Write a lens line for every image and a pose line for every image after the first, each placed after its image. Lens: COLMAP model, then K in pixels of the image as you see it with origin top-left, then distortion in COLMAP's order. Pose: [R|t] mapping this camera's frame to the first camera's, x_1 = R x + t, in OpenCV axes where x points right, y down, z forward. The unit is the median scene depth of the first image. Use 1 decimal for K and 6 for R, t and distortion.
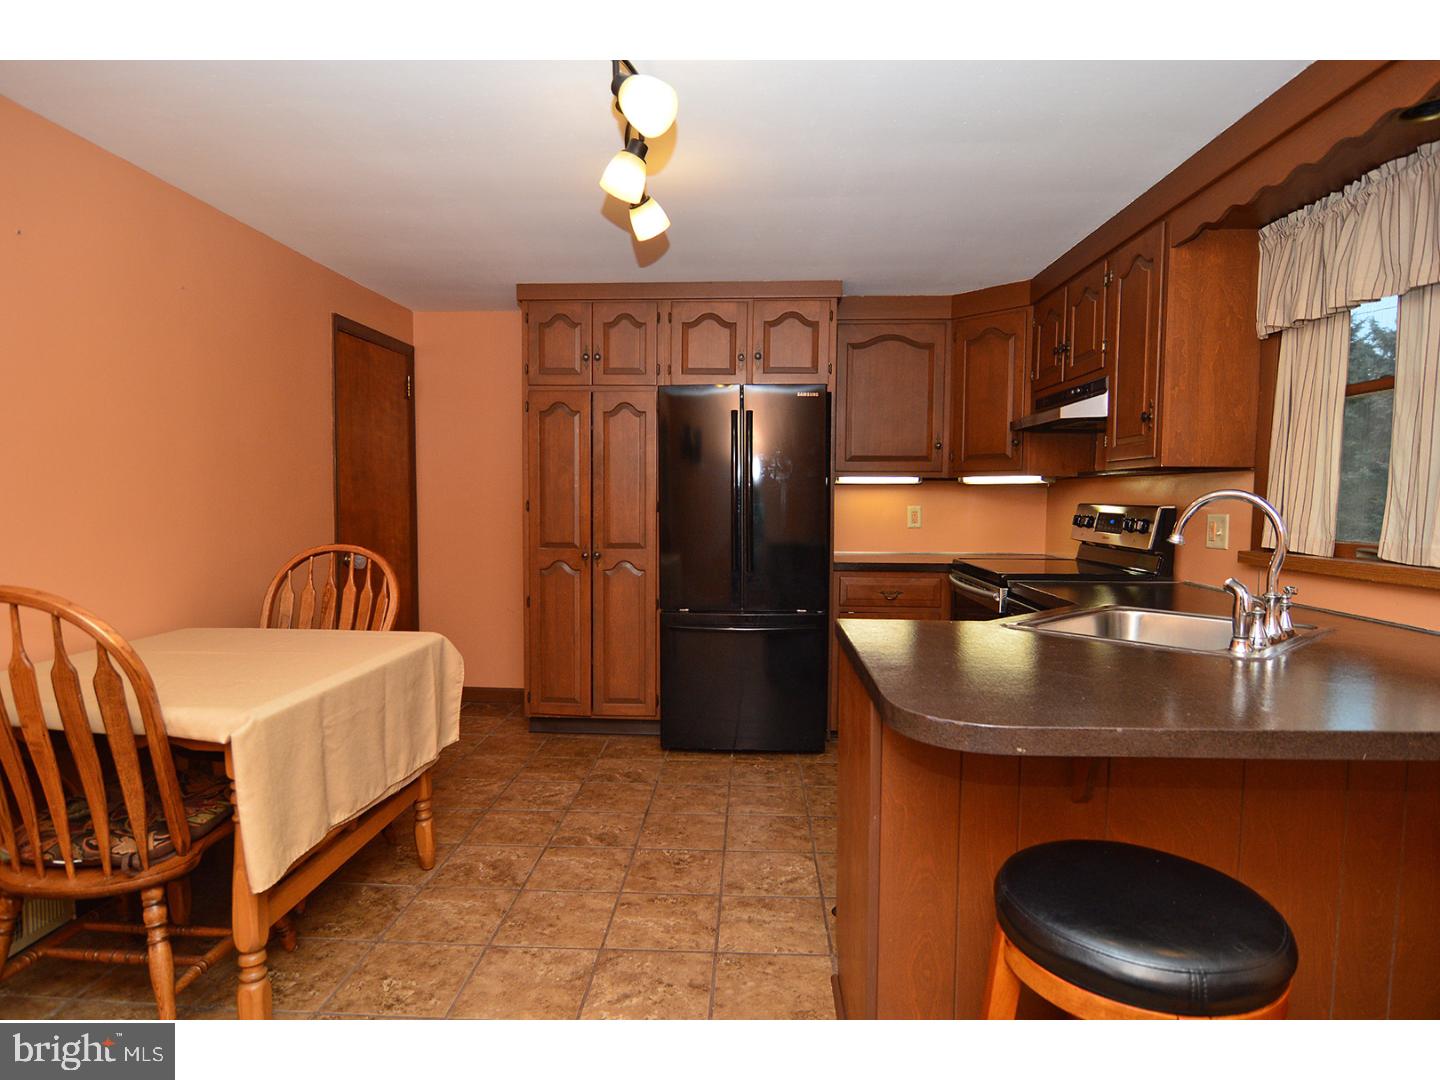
lens RADIAL K [[792.7, 0, 712.4], [0, 792.7, 545.0], [0, 0, 1]] dist [-0.012081, -0.004333]
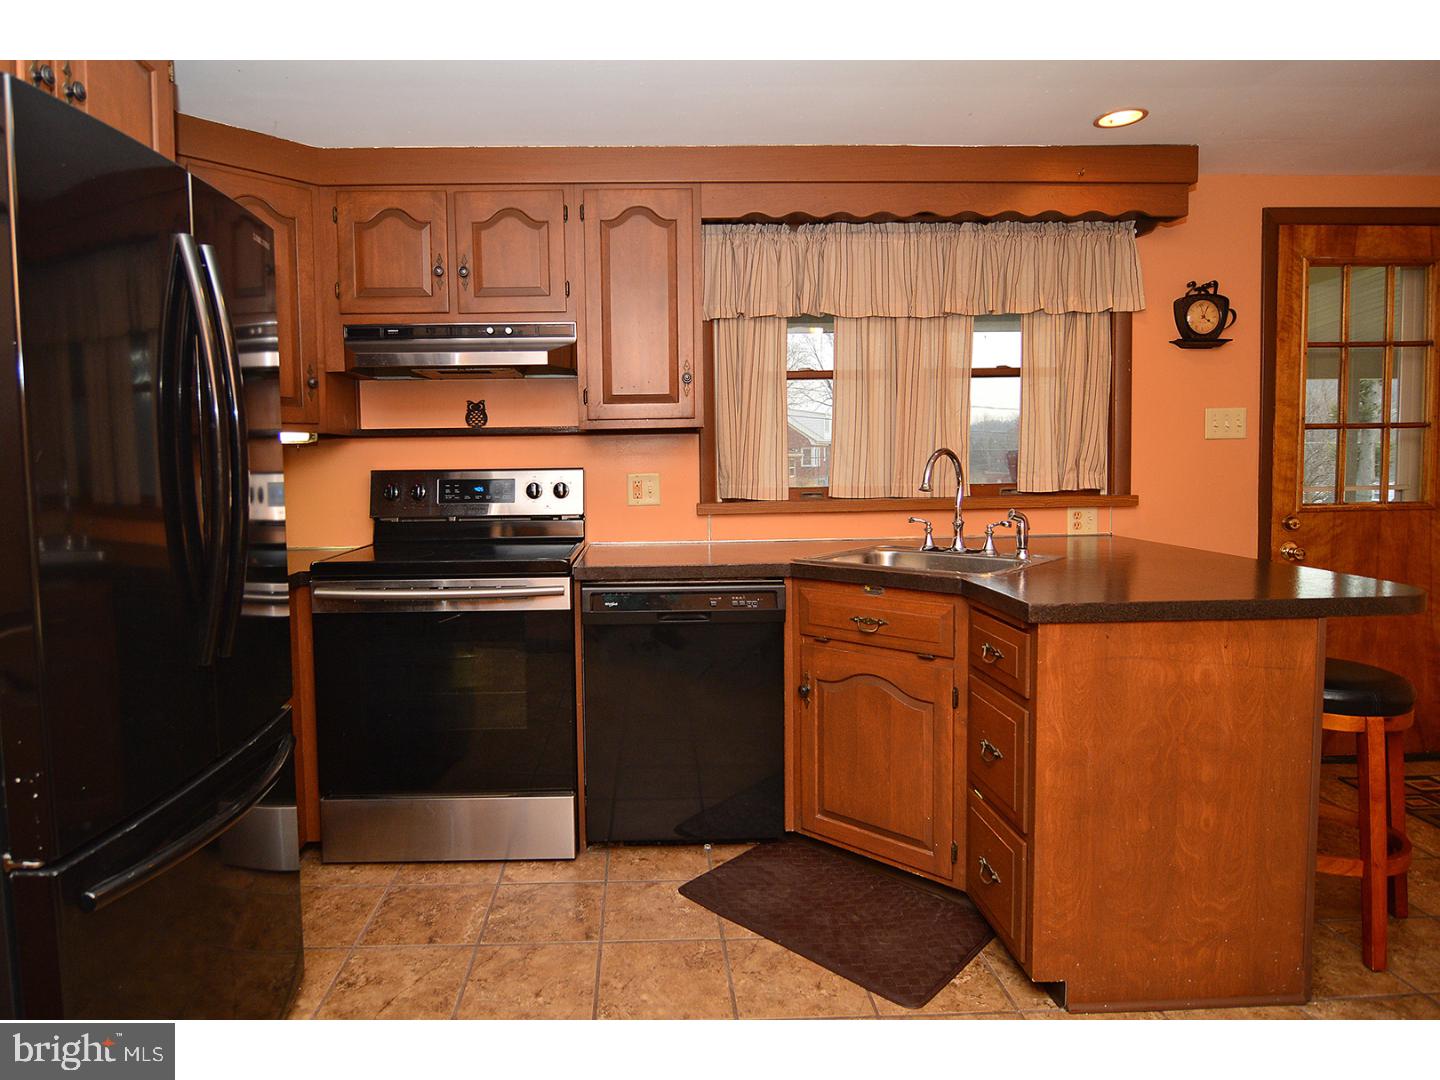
lens RADIAL K [[858.7, 0, 669.8], [0, 858.7, 512.9], [0, 0, 1]] dist [-0.015860, -0.003159]
pose [[-0.070515, -0.066313, 0.995304, -0.511739], [0.079492, 0.994241, 0.071874, -0.066172], [-0.994338, 0.084187, -0.064837, 1.043139]]
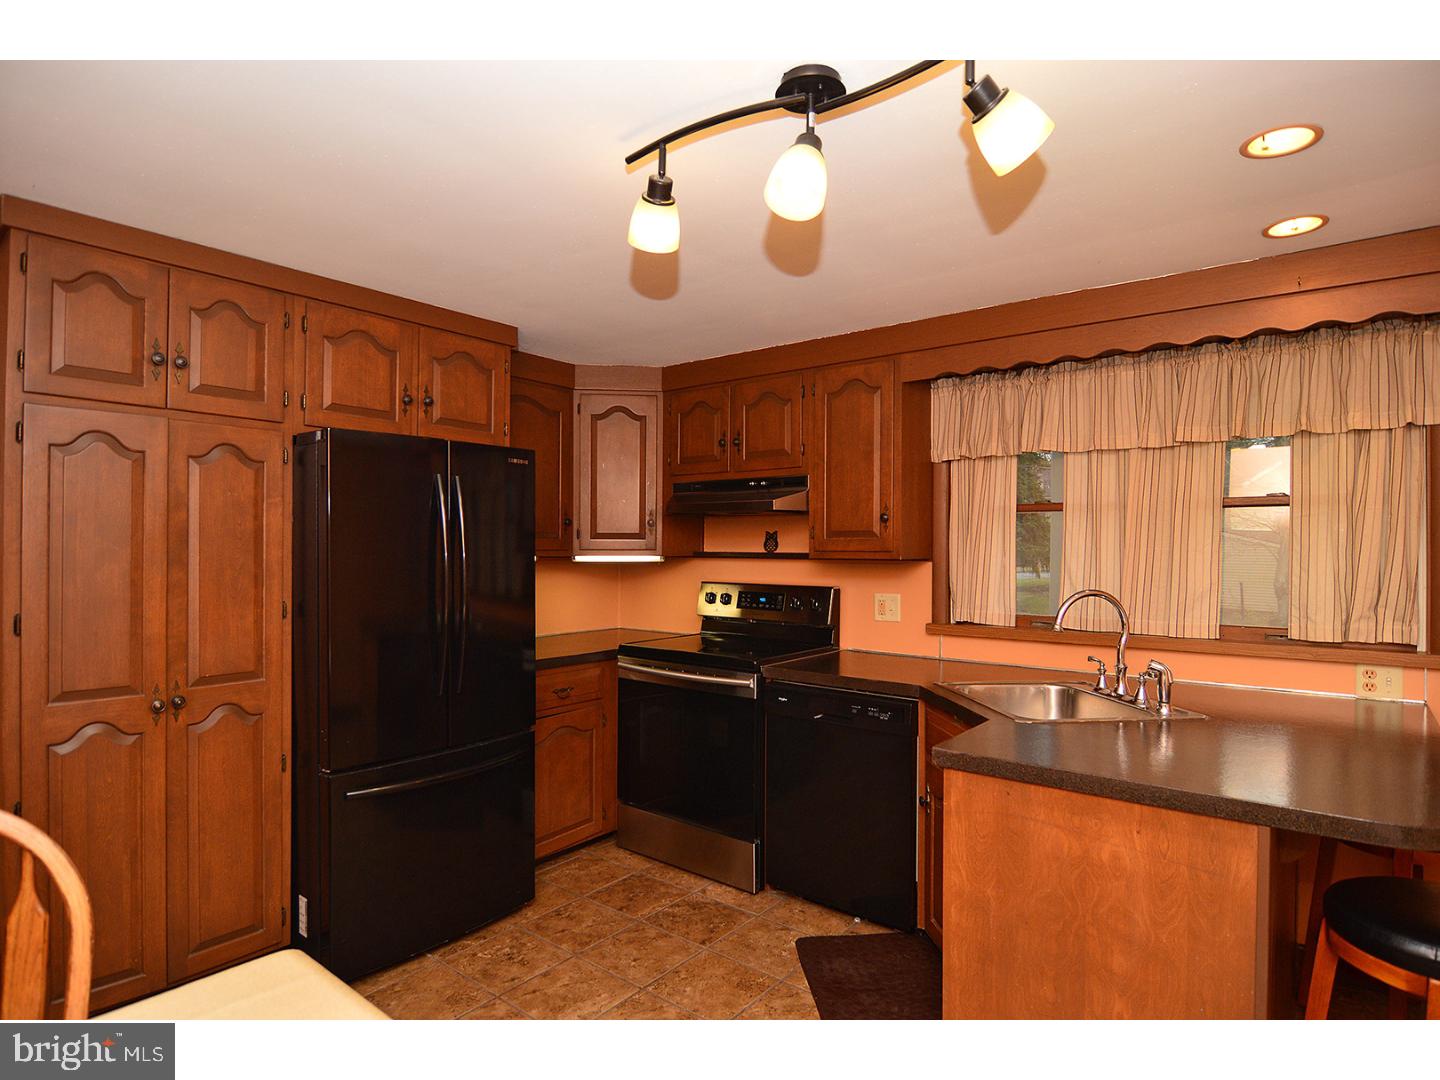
lens RADIAL K [[792.7, 0, 700.8], [0, 792.7, 547.5], [0, 0, 1]] dist [-0.012081, -0.004333]
pose [[0.594350, -0.001730, 0.804205, -0.539203], [0.050760, 0.998084, -0.035367, -0.082879], [-0.802603, 0.061842, 0.593299, 0.489260]]
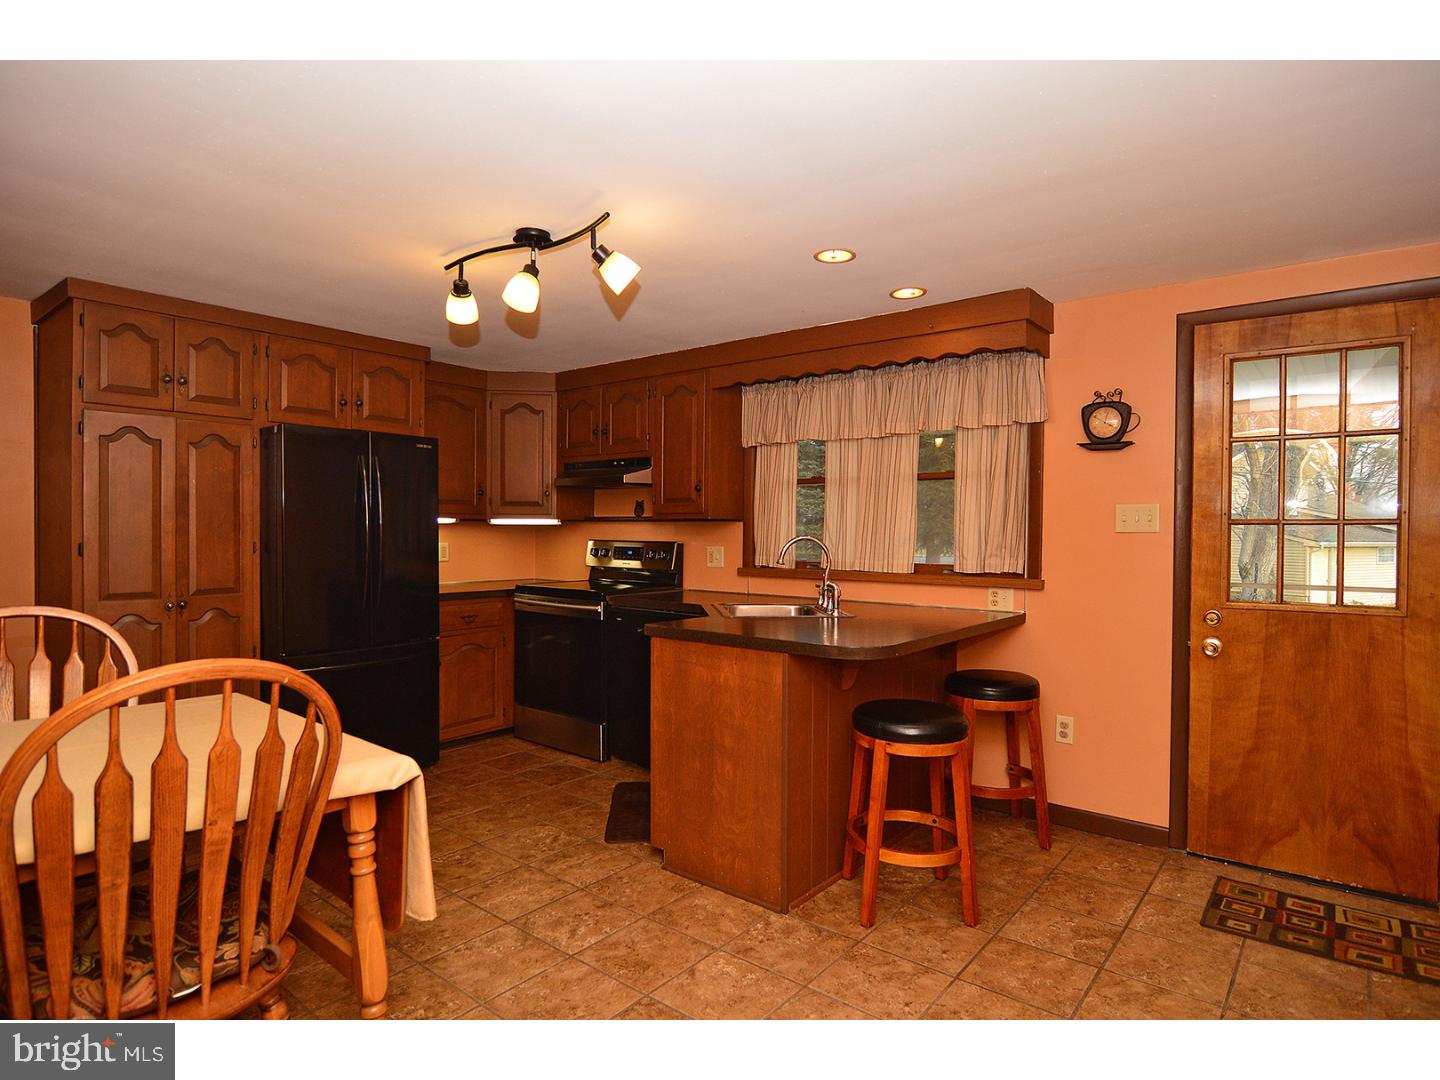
lens RADIAL K [[792.7, 0, 702.5], [0, 792.7, 546.7], [0, 0, 1]] dist [-0.012081, -0.004333]
pose [[0.598974, -0.016214, 0.800605, -0.704484], [0.047264, 0.998768, -0.015134, -0.014915], [-0.799373, 0.046905, 0.599002, 0.024437]]
